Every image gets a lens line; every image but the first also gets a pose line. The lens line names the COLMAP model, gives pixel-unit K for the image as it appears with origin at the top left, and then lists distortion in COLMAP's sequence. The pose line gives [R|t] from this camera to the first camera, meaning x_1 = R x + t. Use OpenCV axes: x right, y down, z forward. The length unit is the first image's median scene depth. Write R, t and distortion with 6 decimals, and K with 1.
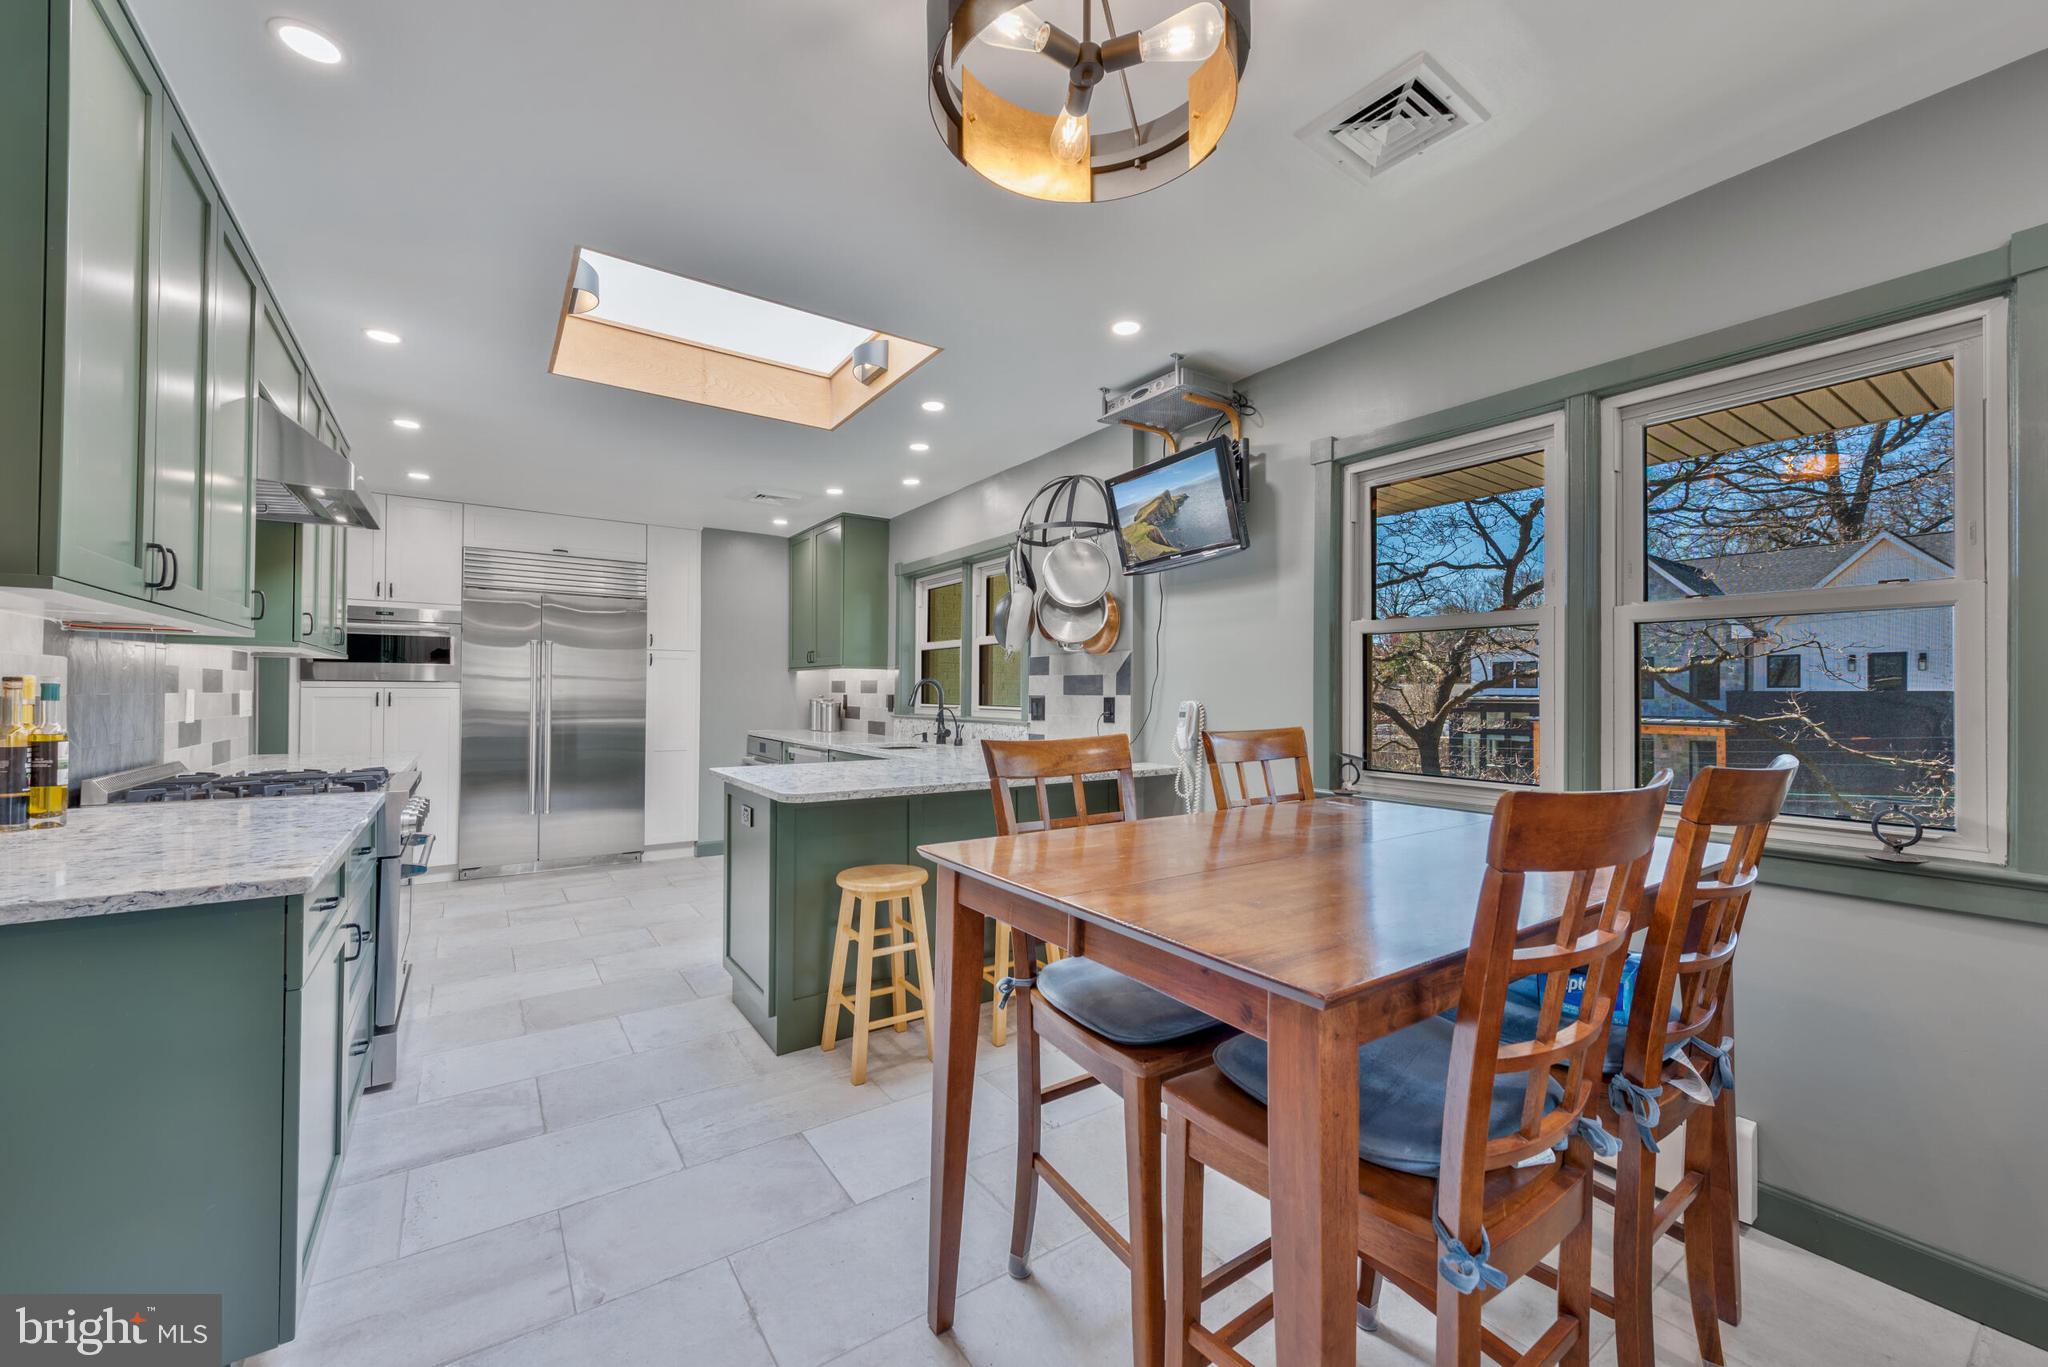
lens RADIAL K [[795.6, 0, 1021.1], [0, 795.6, 685.9], [0, 0, 1]] dist [0.014145, -0.005493]
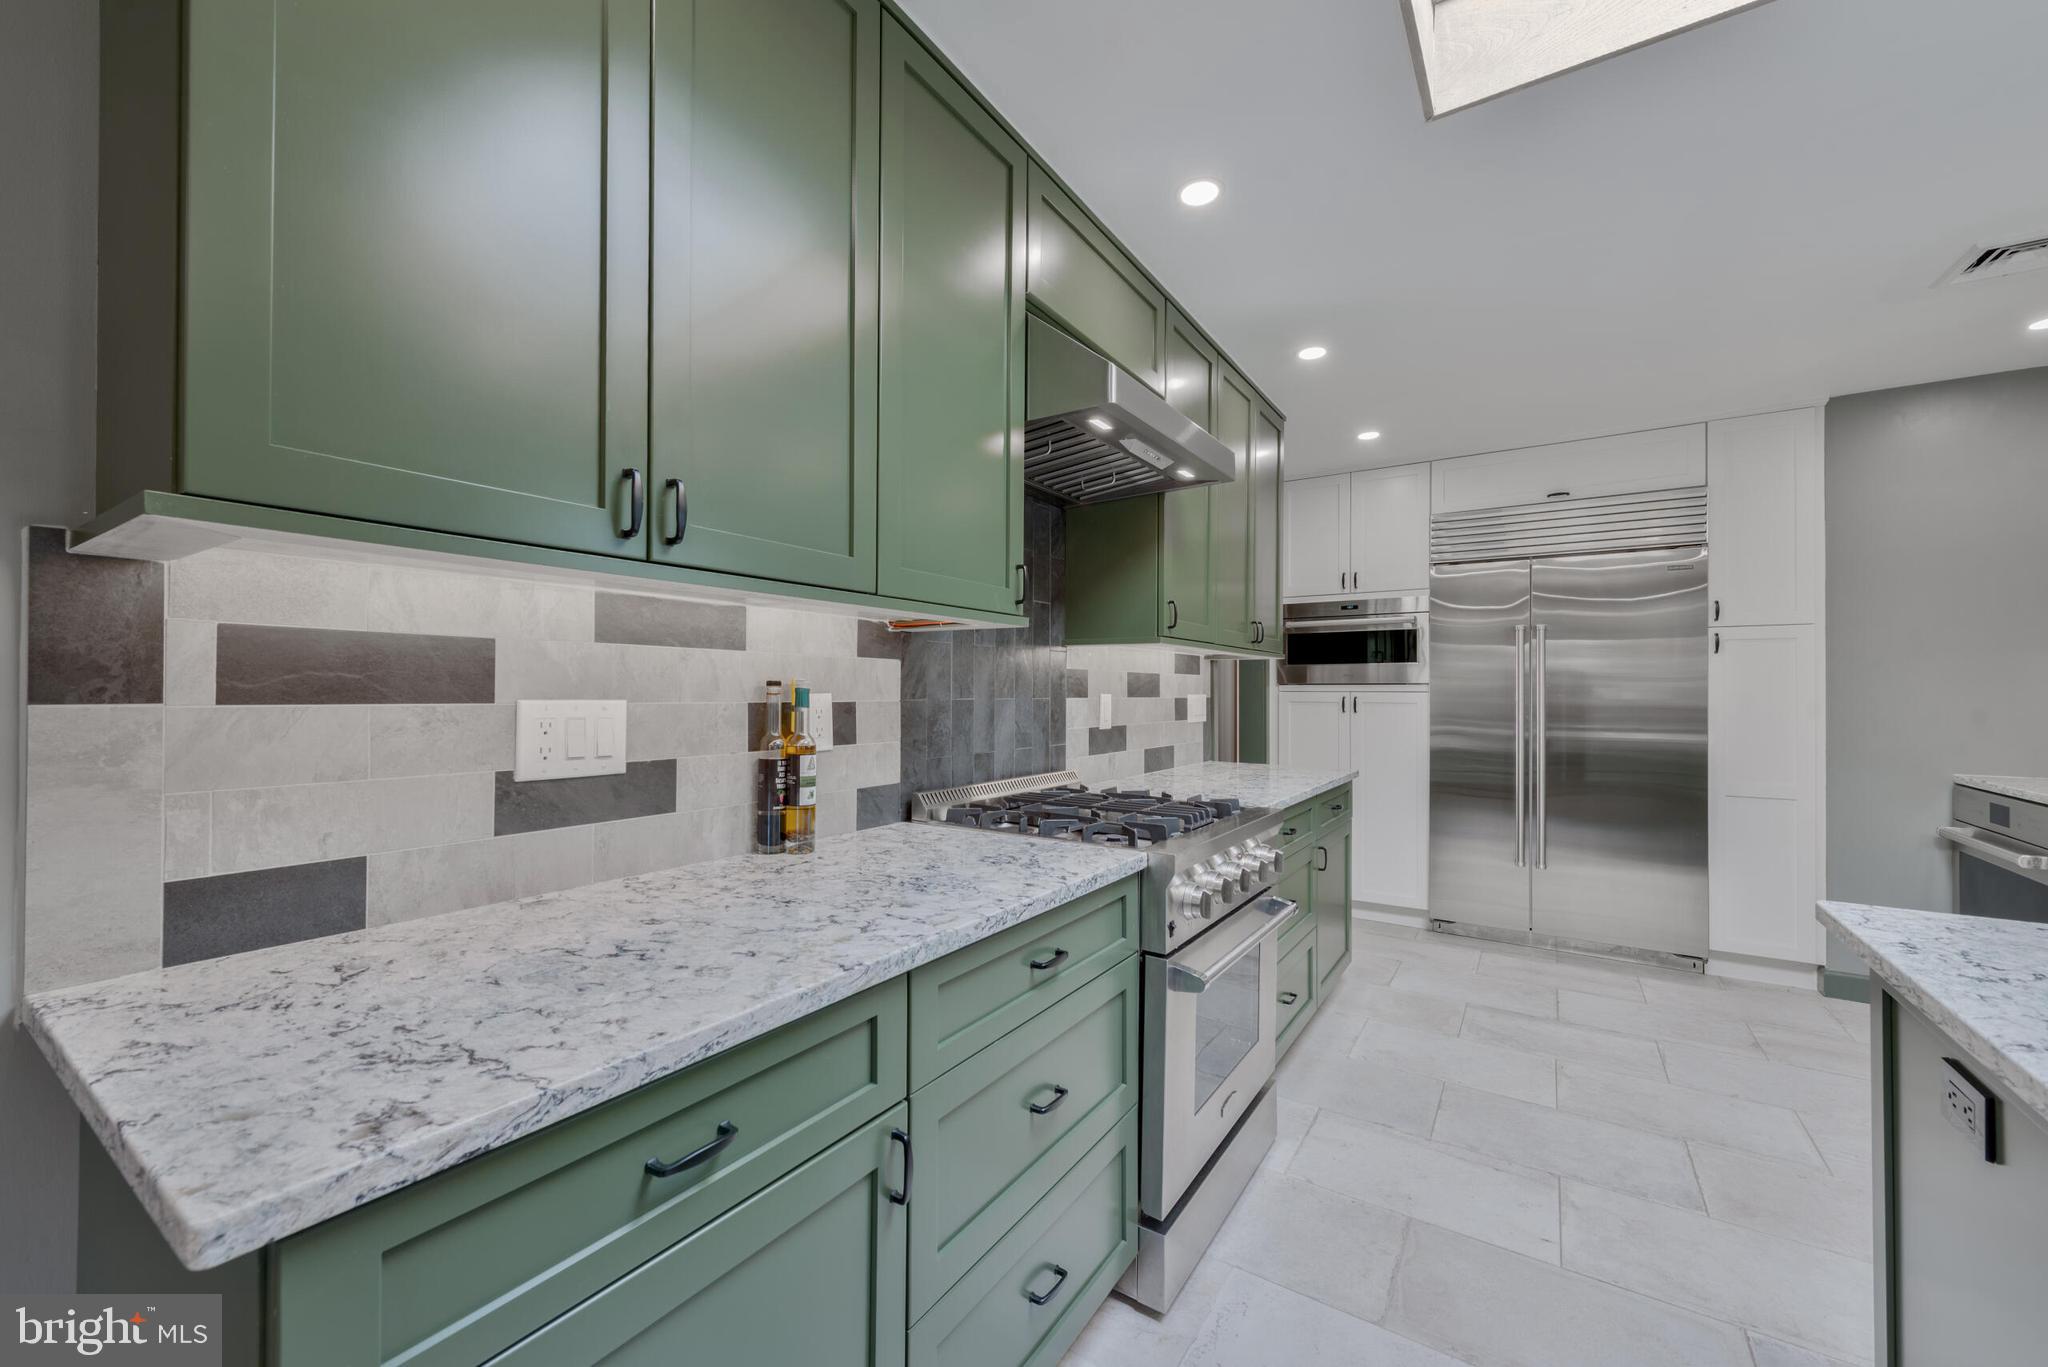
lens RADIAL K [[795.6, 0, 1022.9], [0, 795.6, 684.1], [0, 0, 1]] dist [0.014145, -0.005493]
pose [[0.375152, -0.012770, -0.926875, -0.152823], [0.006617, 0.999917, -0.011098, 0.002082], [0.926940, -0.001969, 0.375205, 0.438472]]
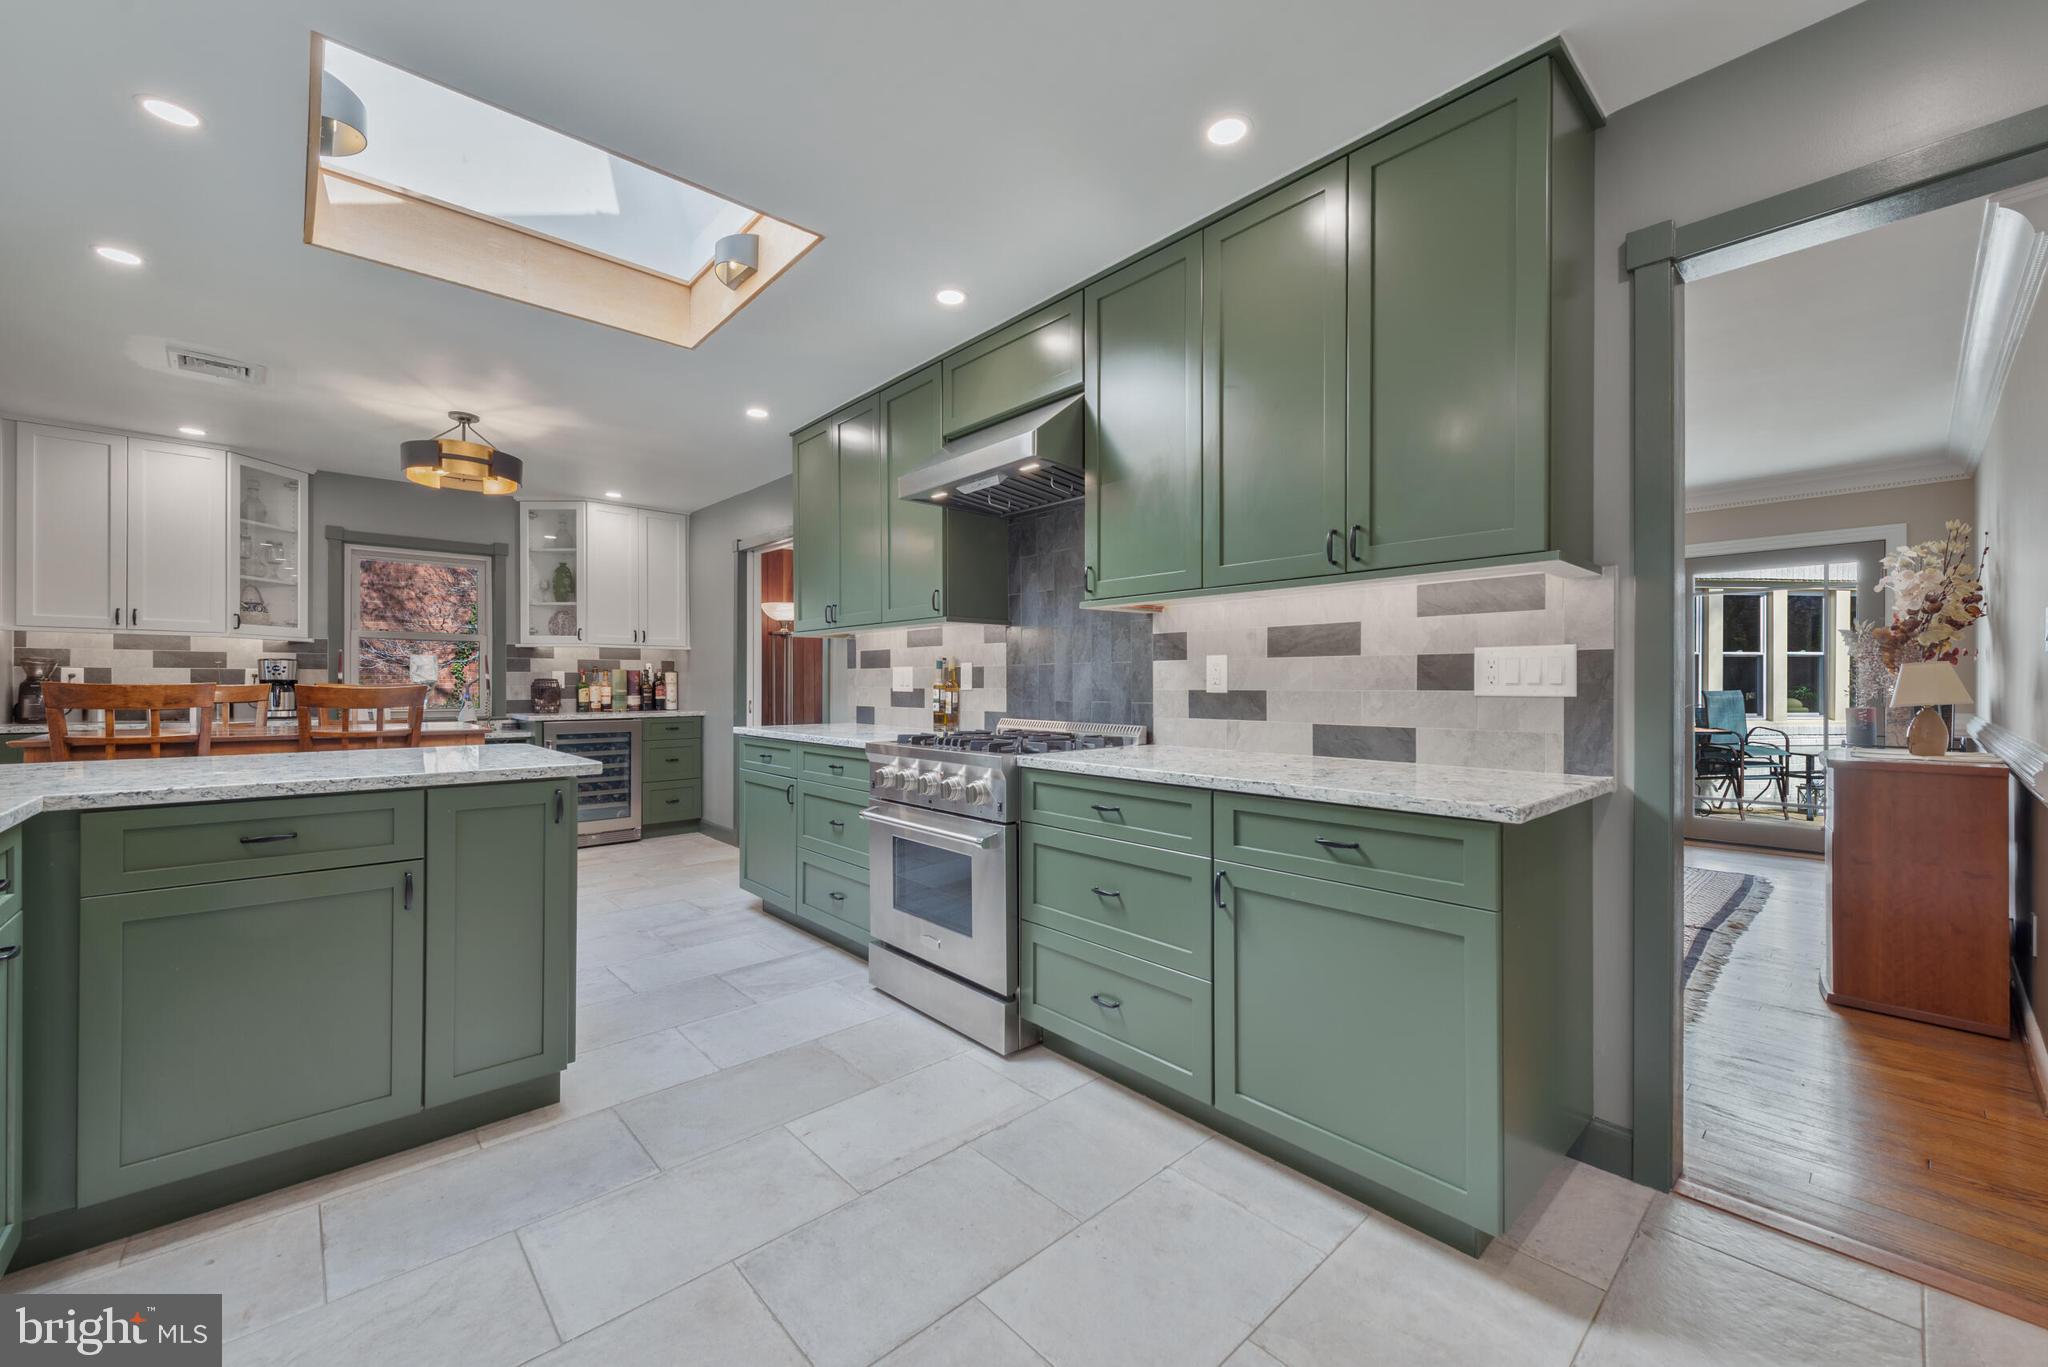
lens RADIAL K [[795.6, 0, 1020.7], [0, 795.6, 685.9], [0, 0, 1]] dist [0.014145, -0.005493]
pose [[-0.990885, -0.006109, -0.134572, -0.558616], [-0.005027, 0.999952, -0.008378, 0.037705], [0.134617, -0.007625, -0.990868, 1.473508]]
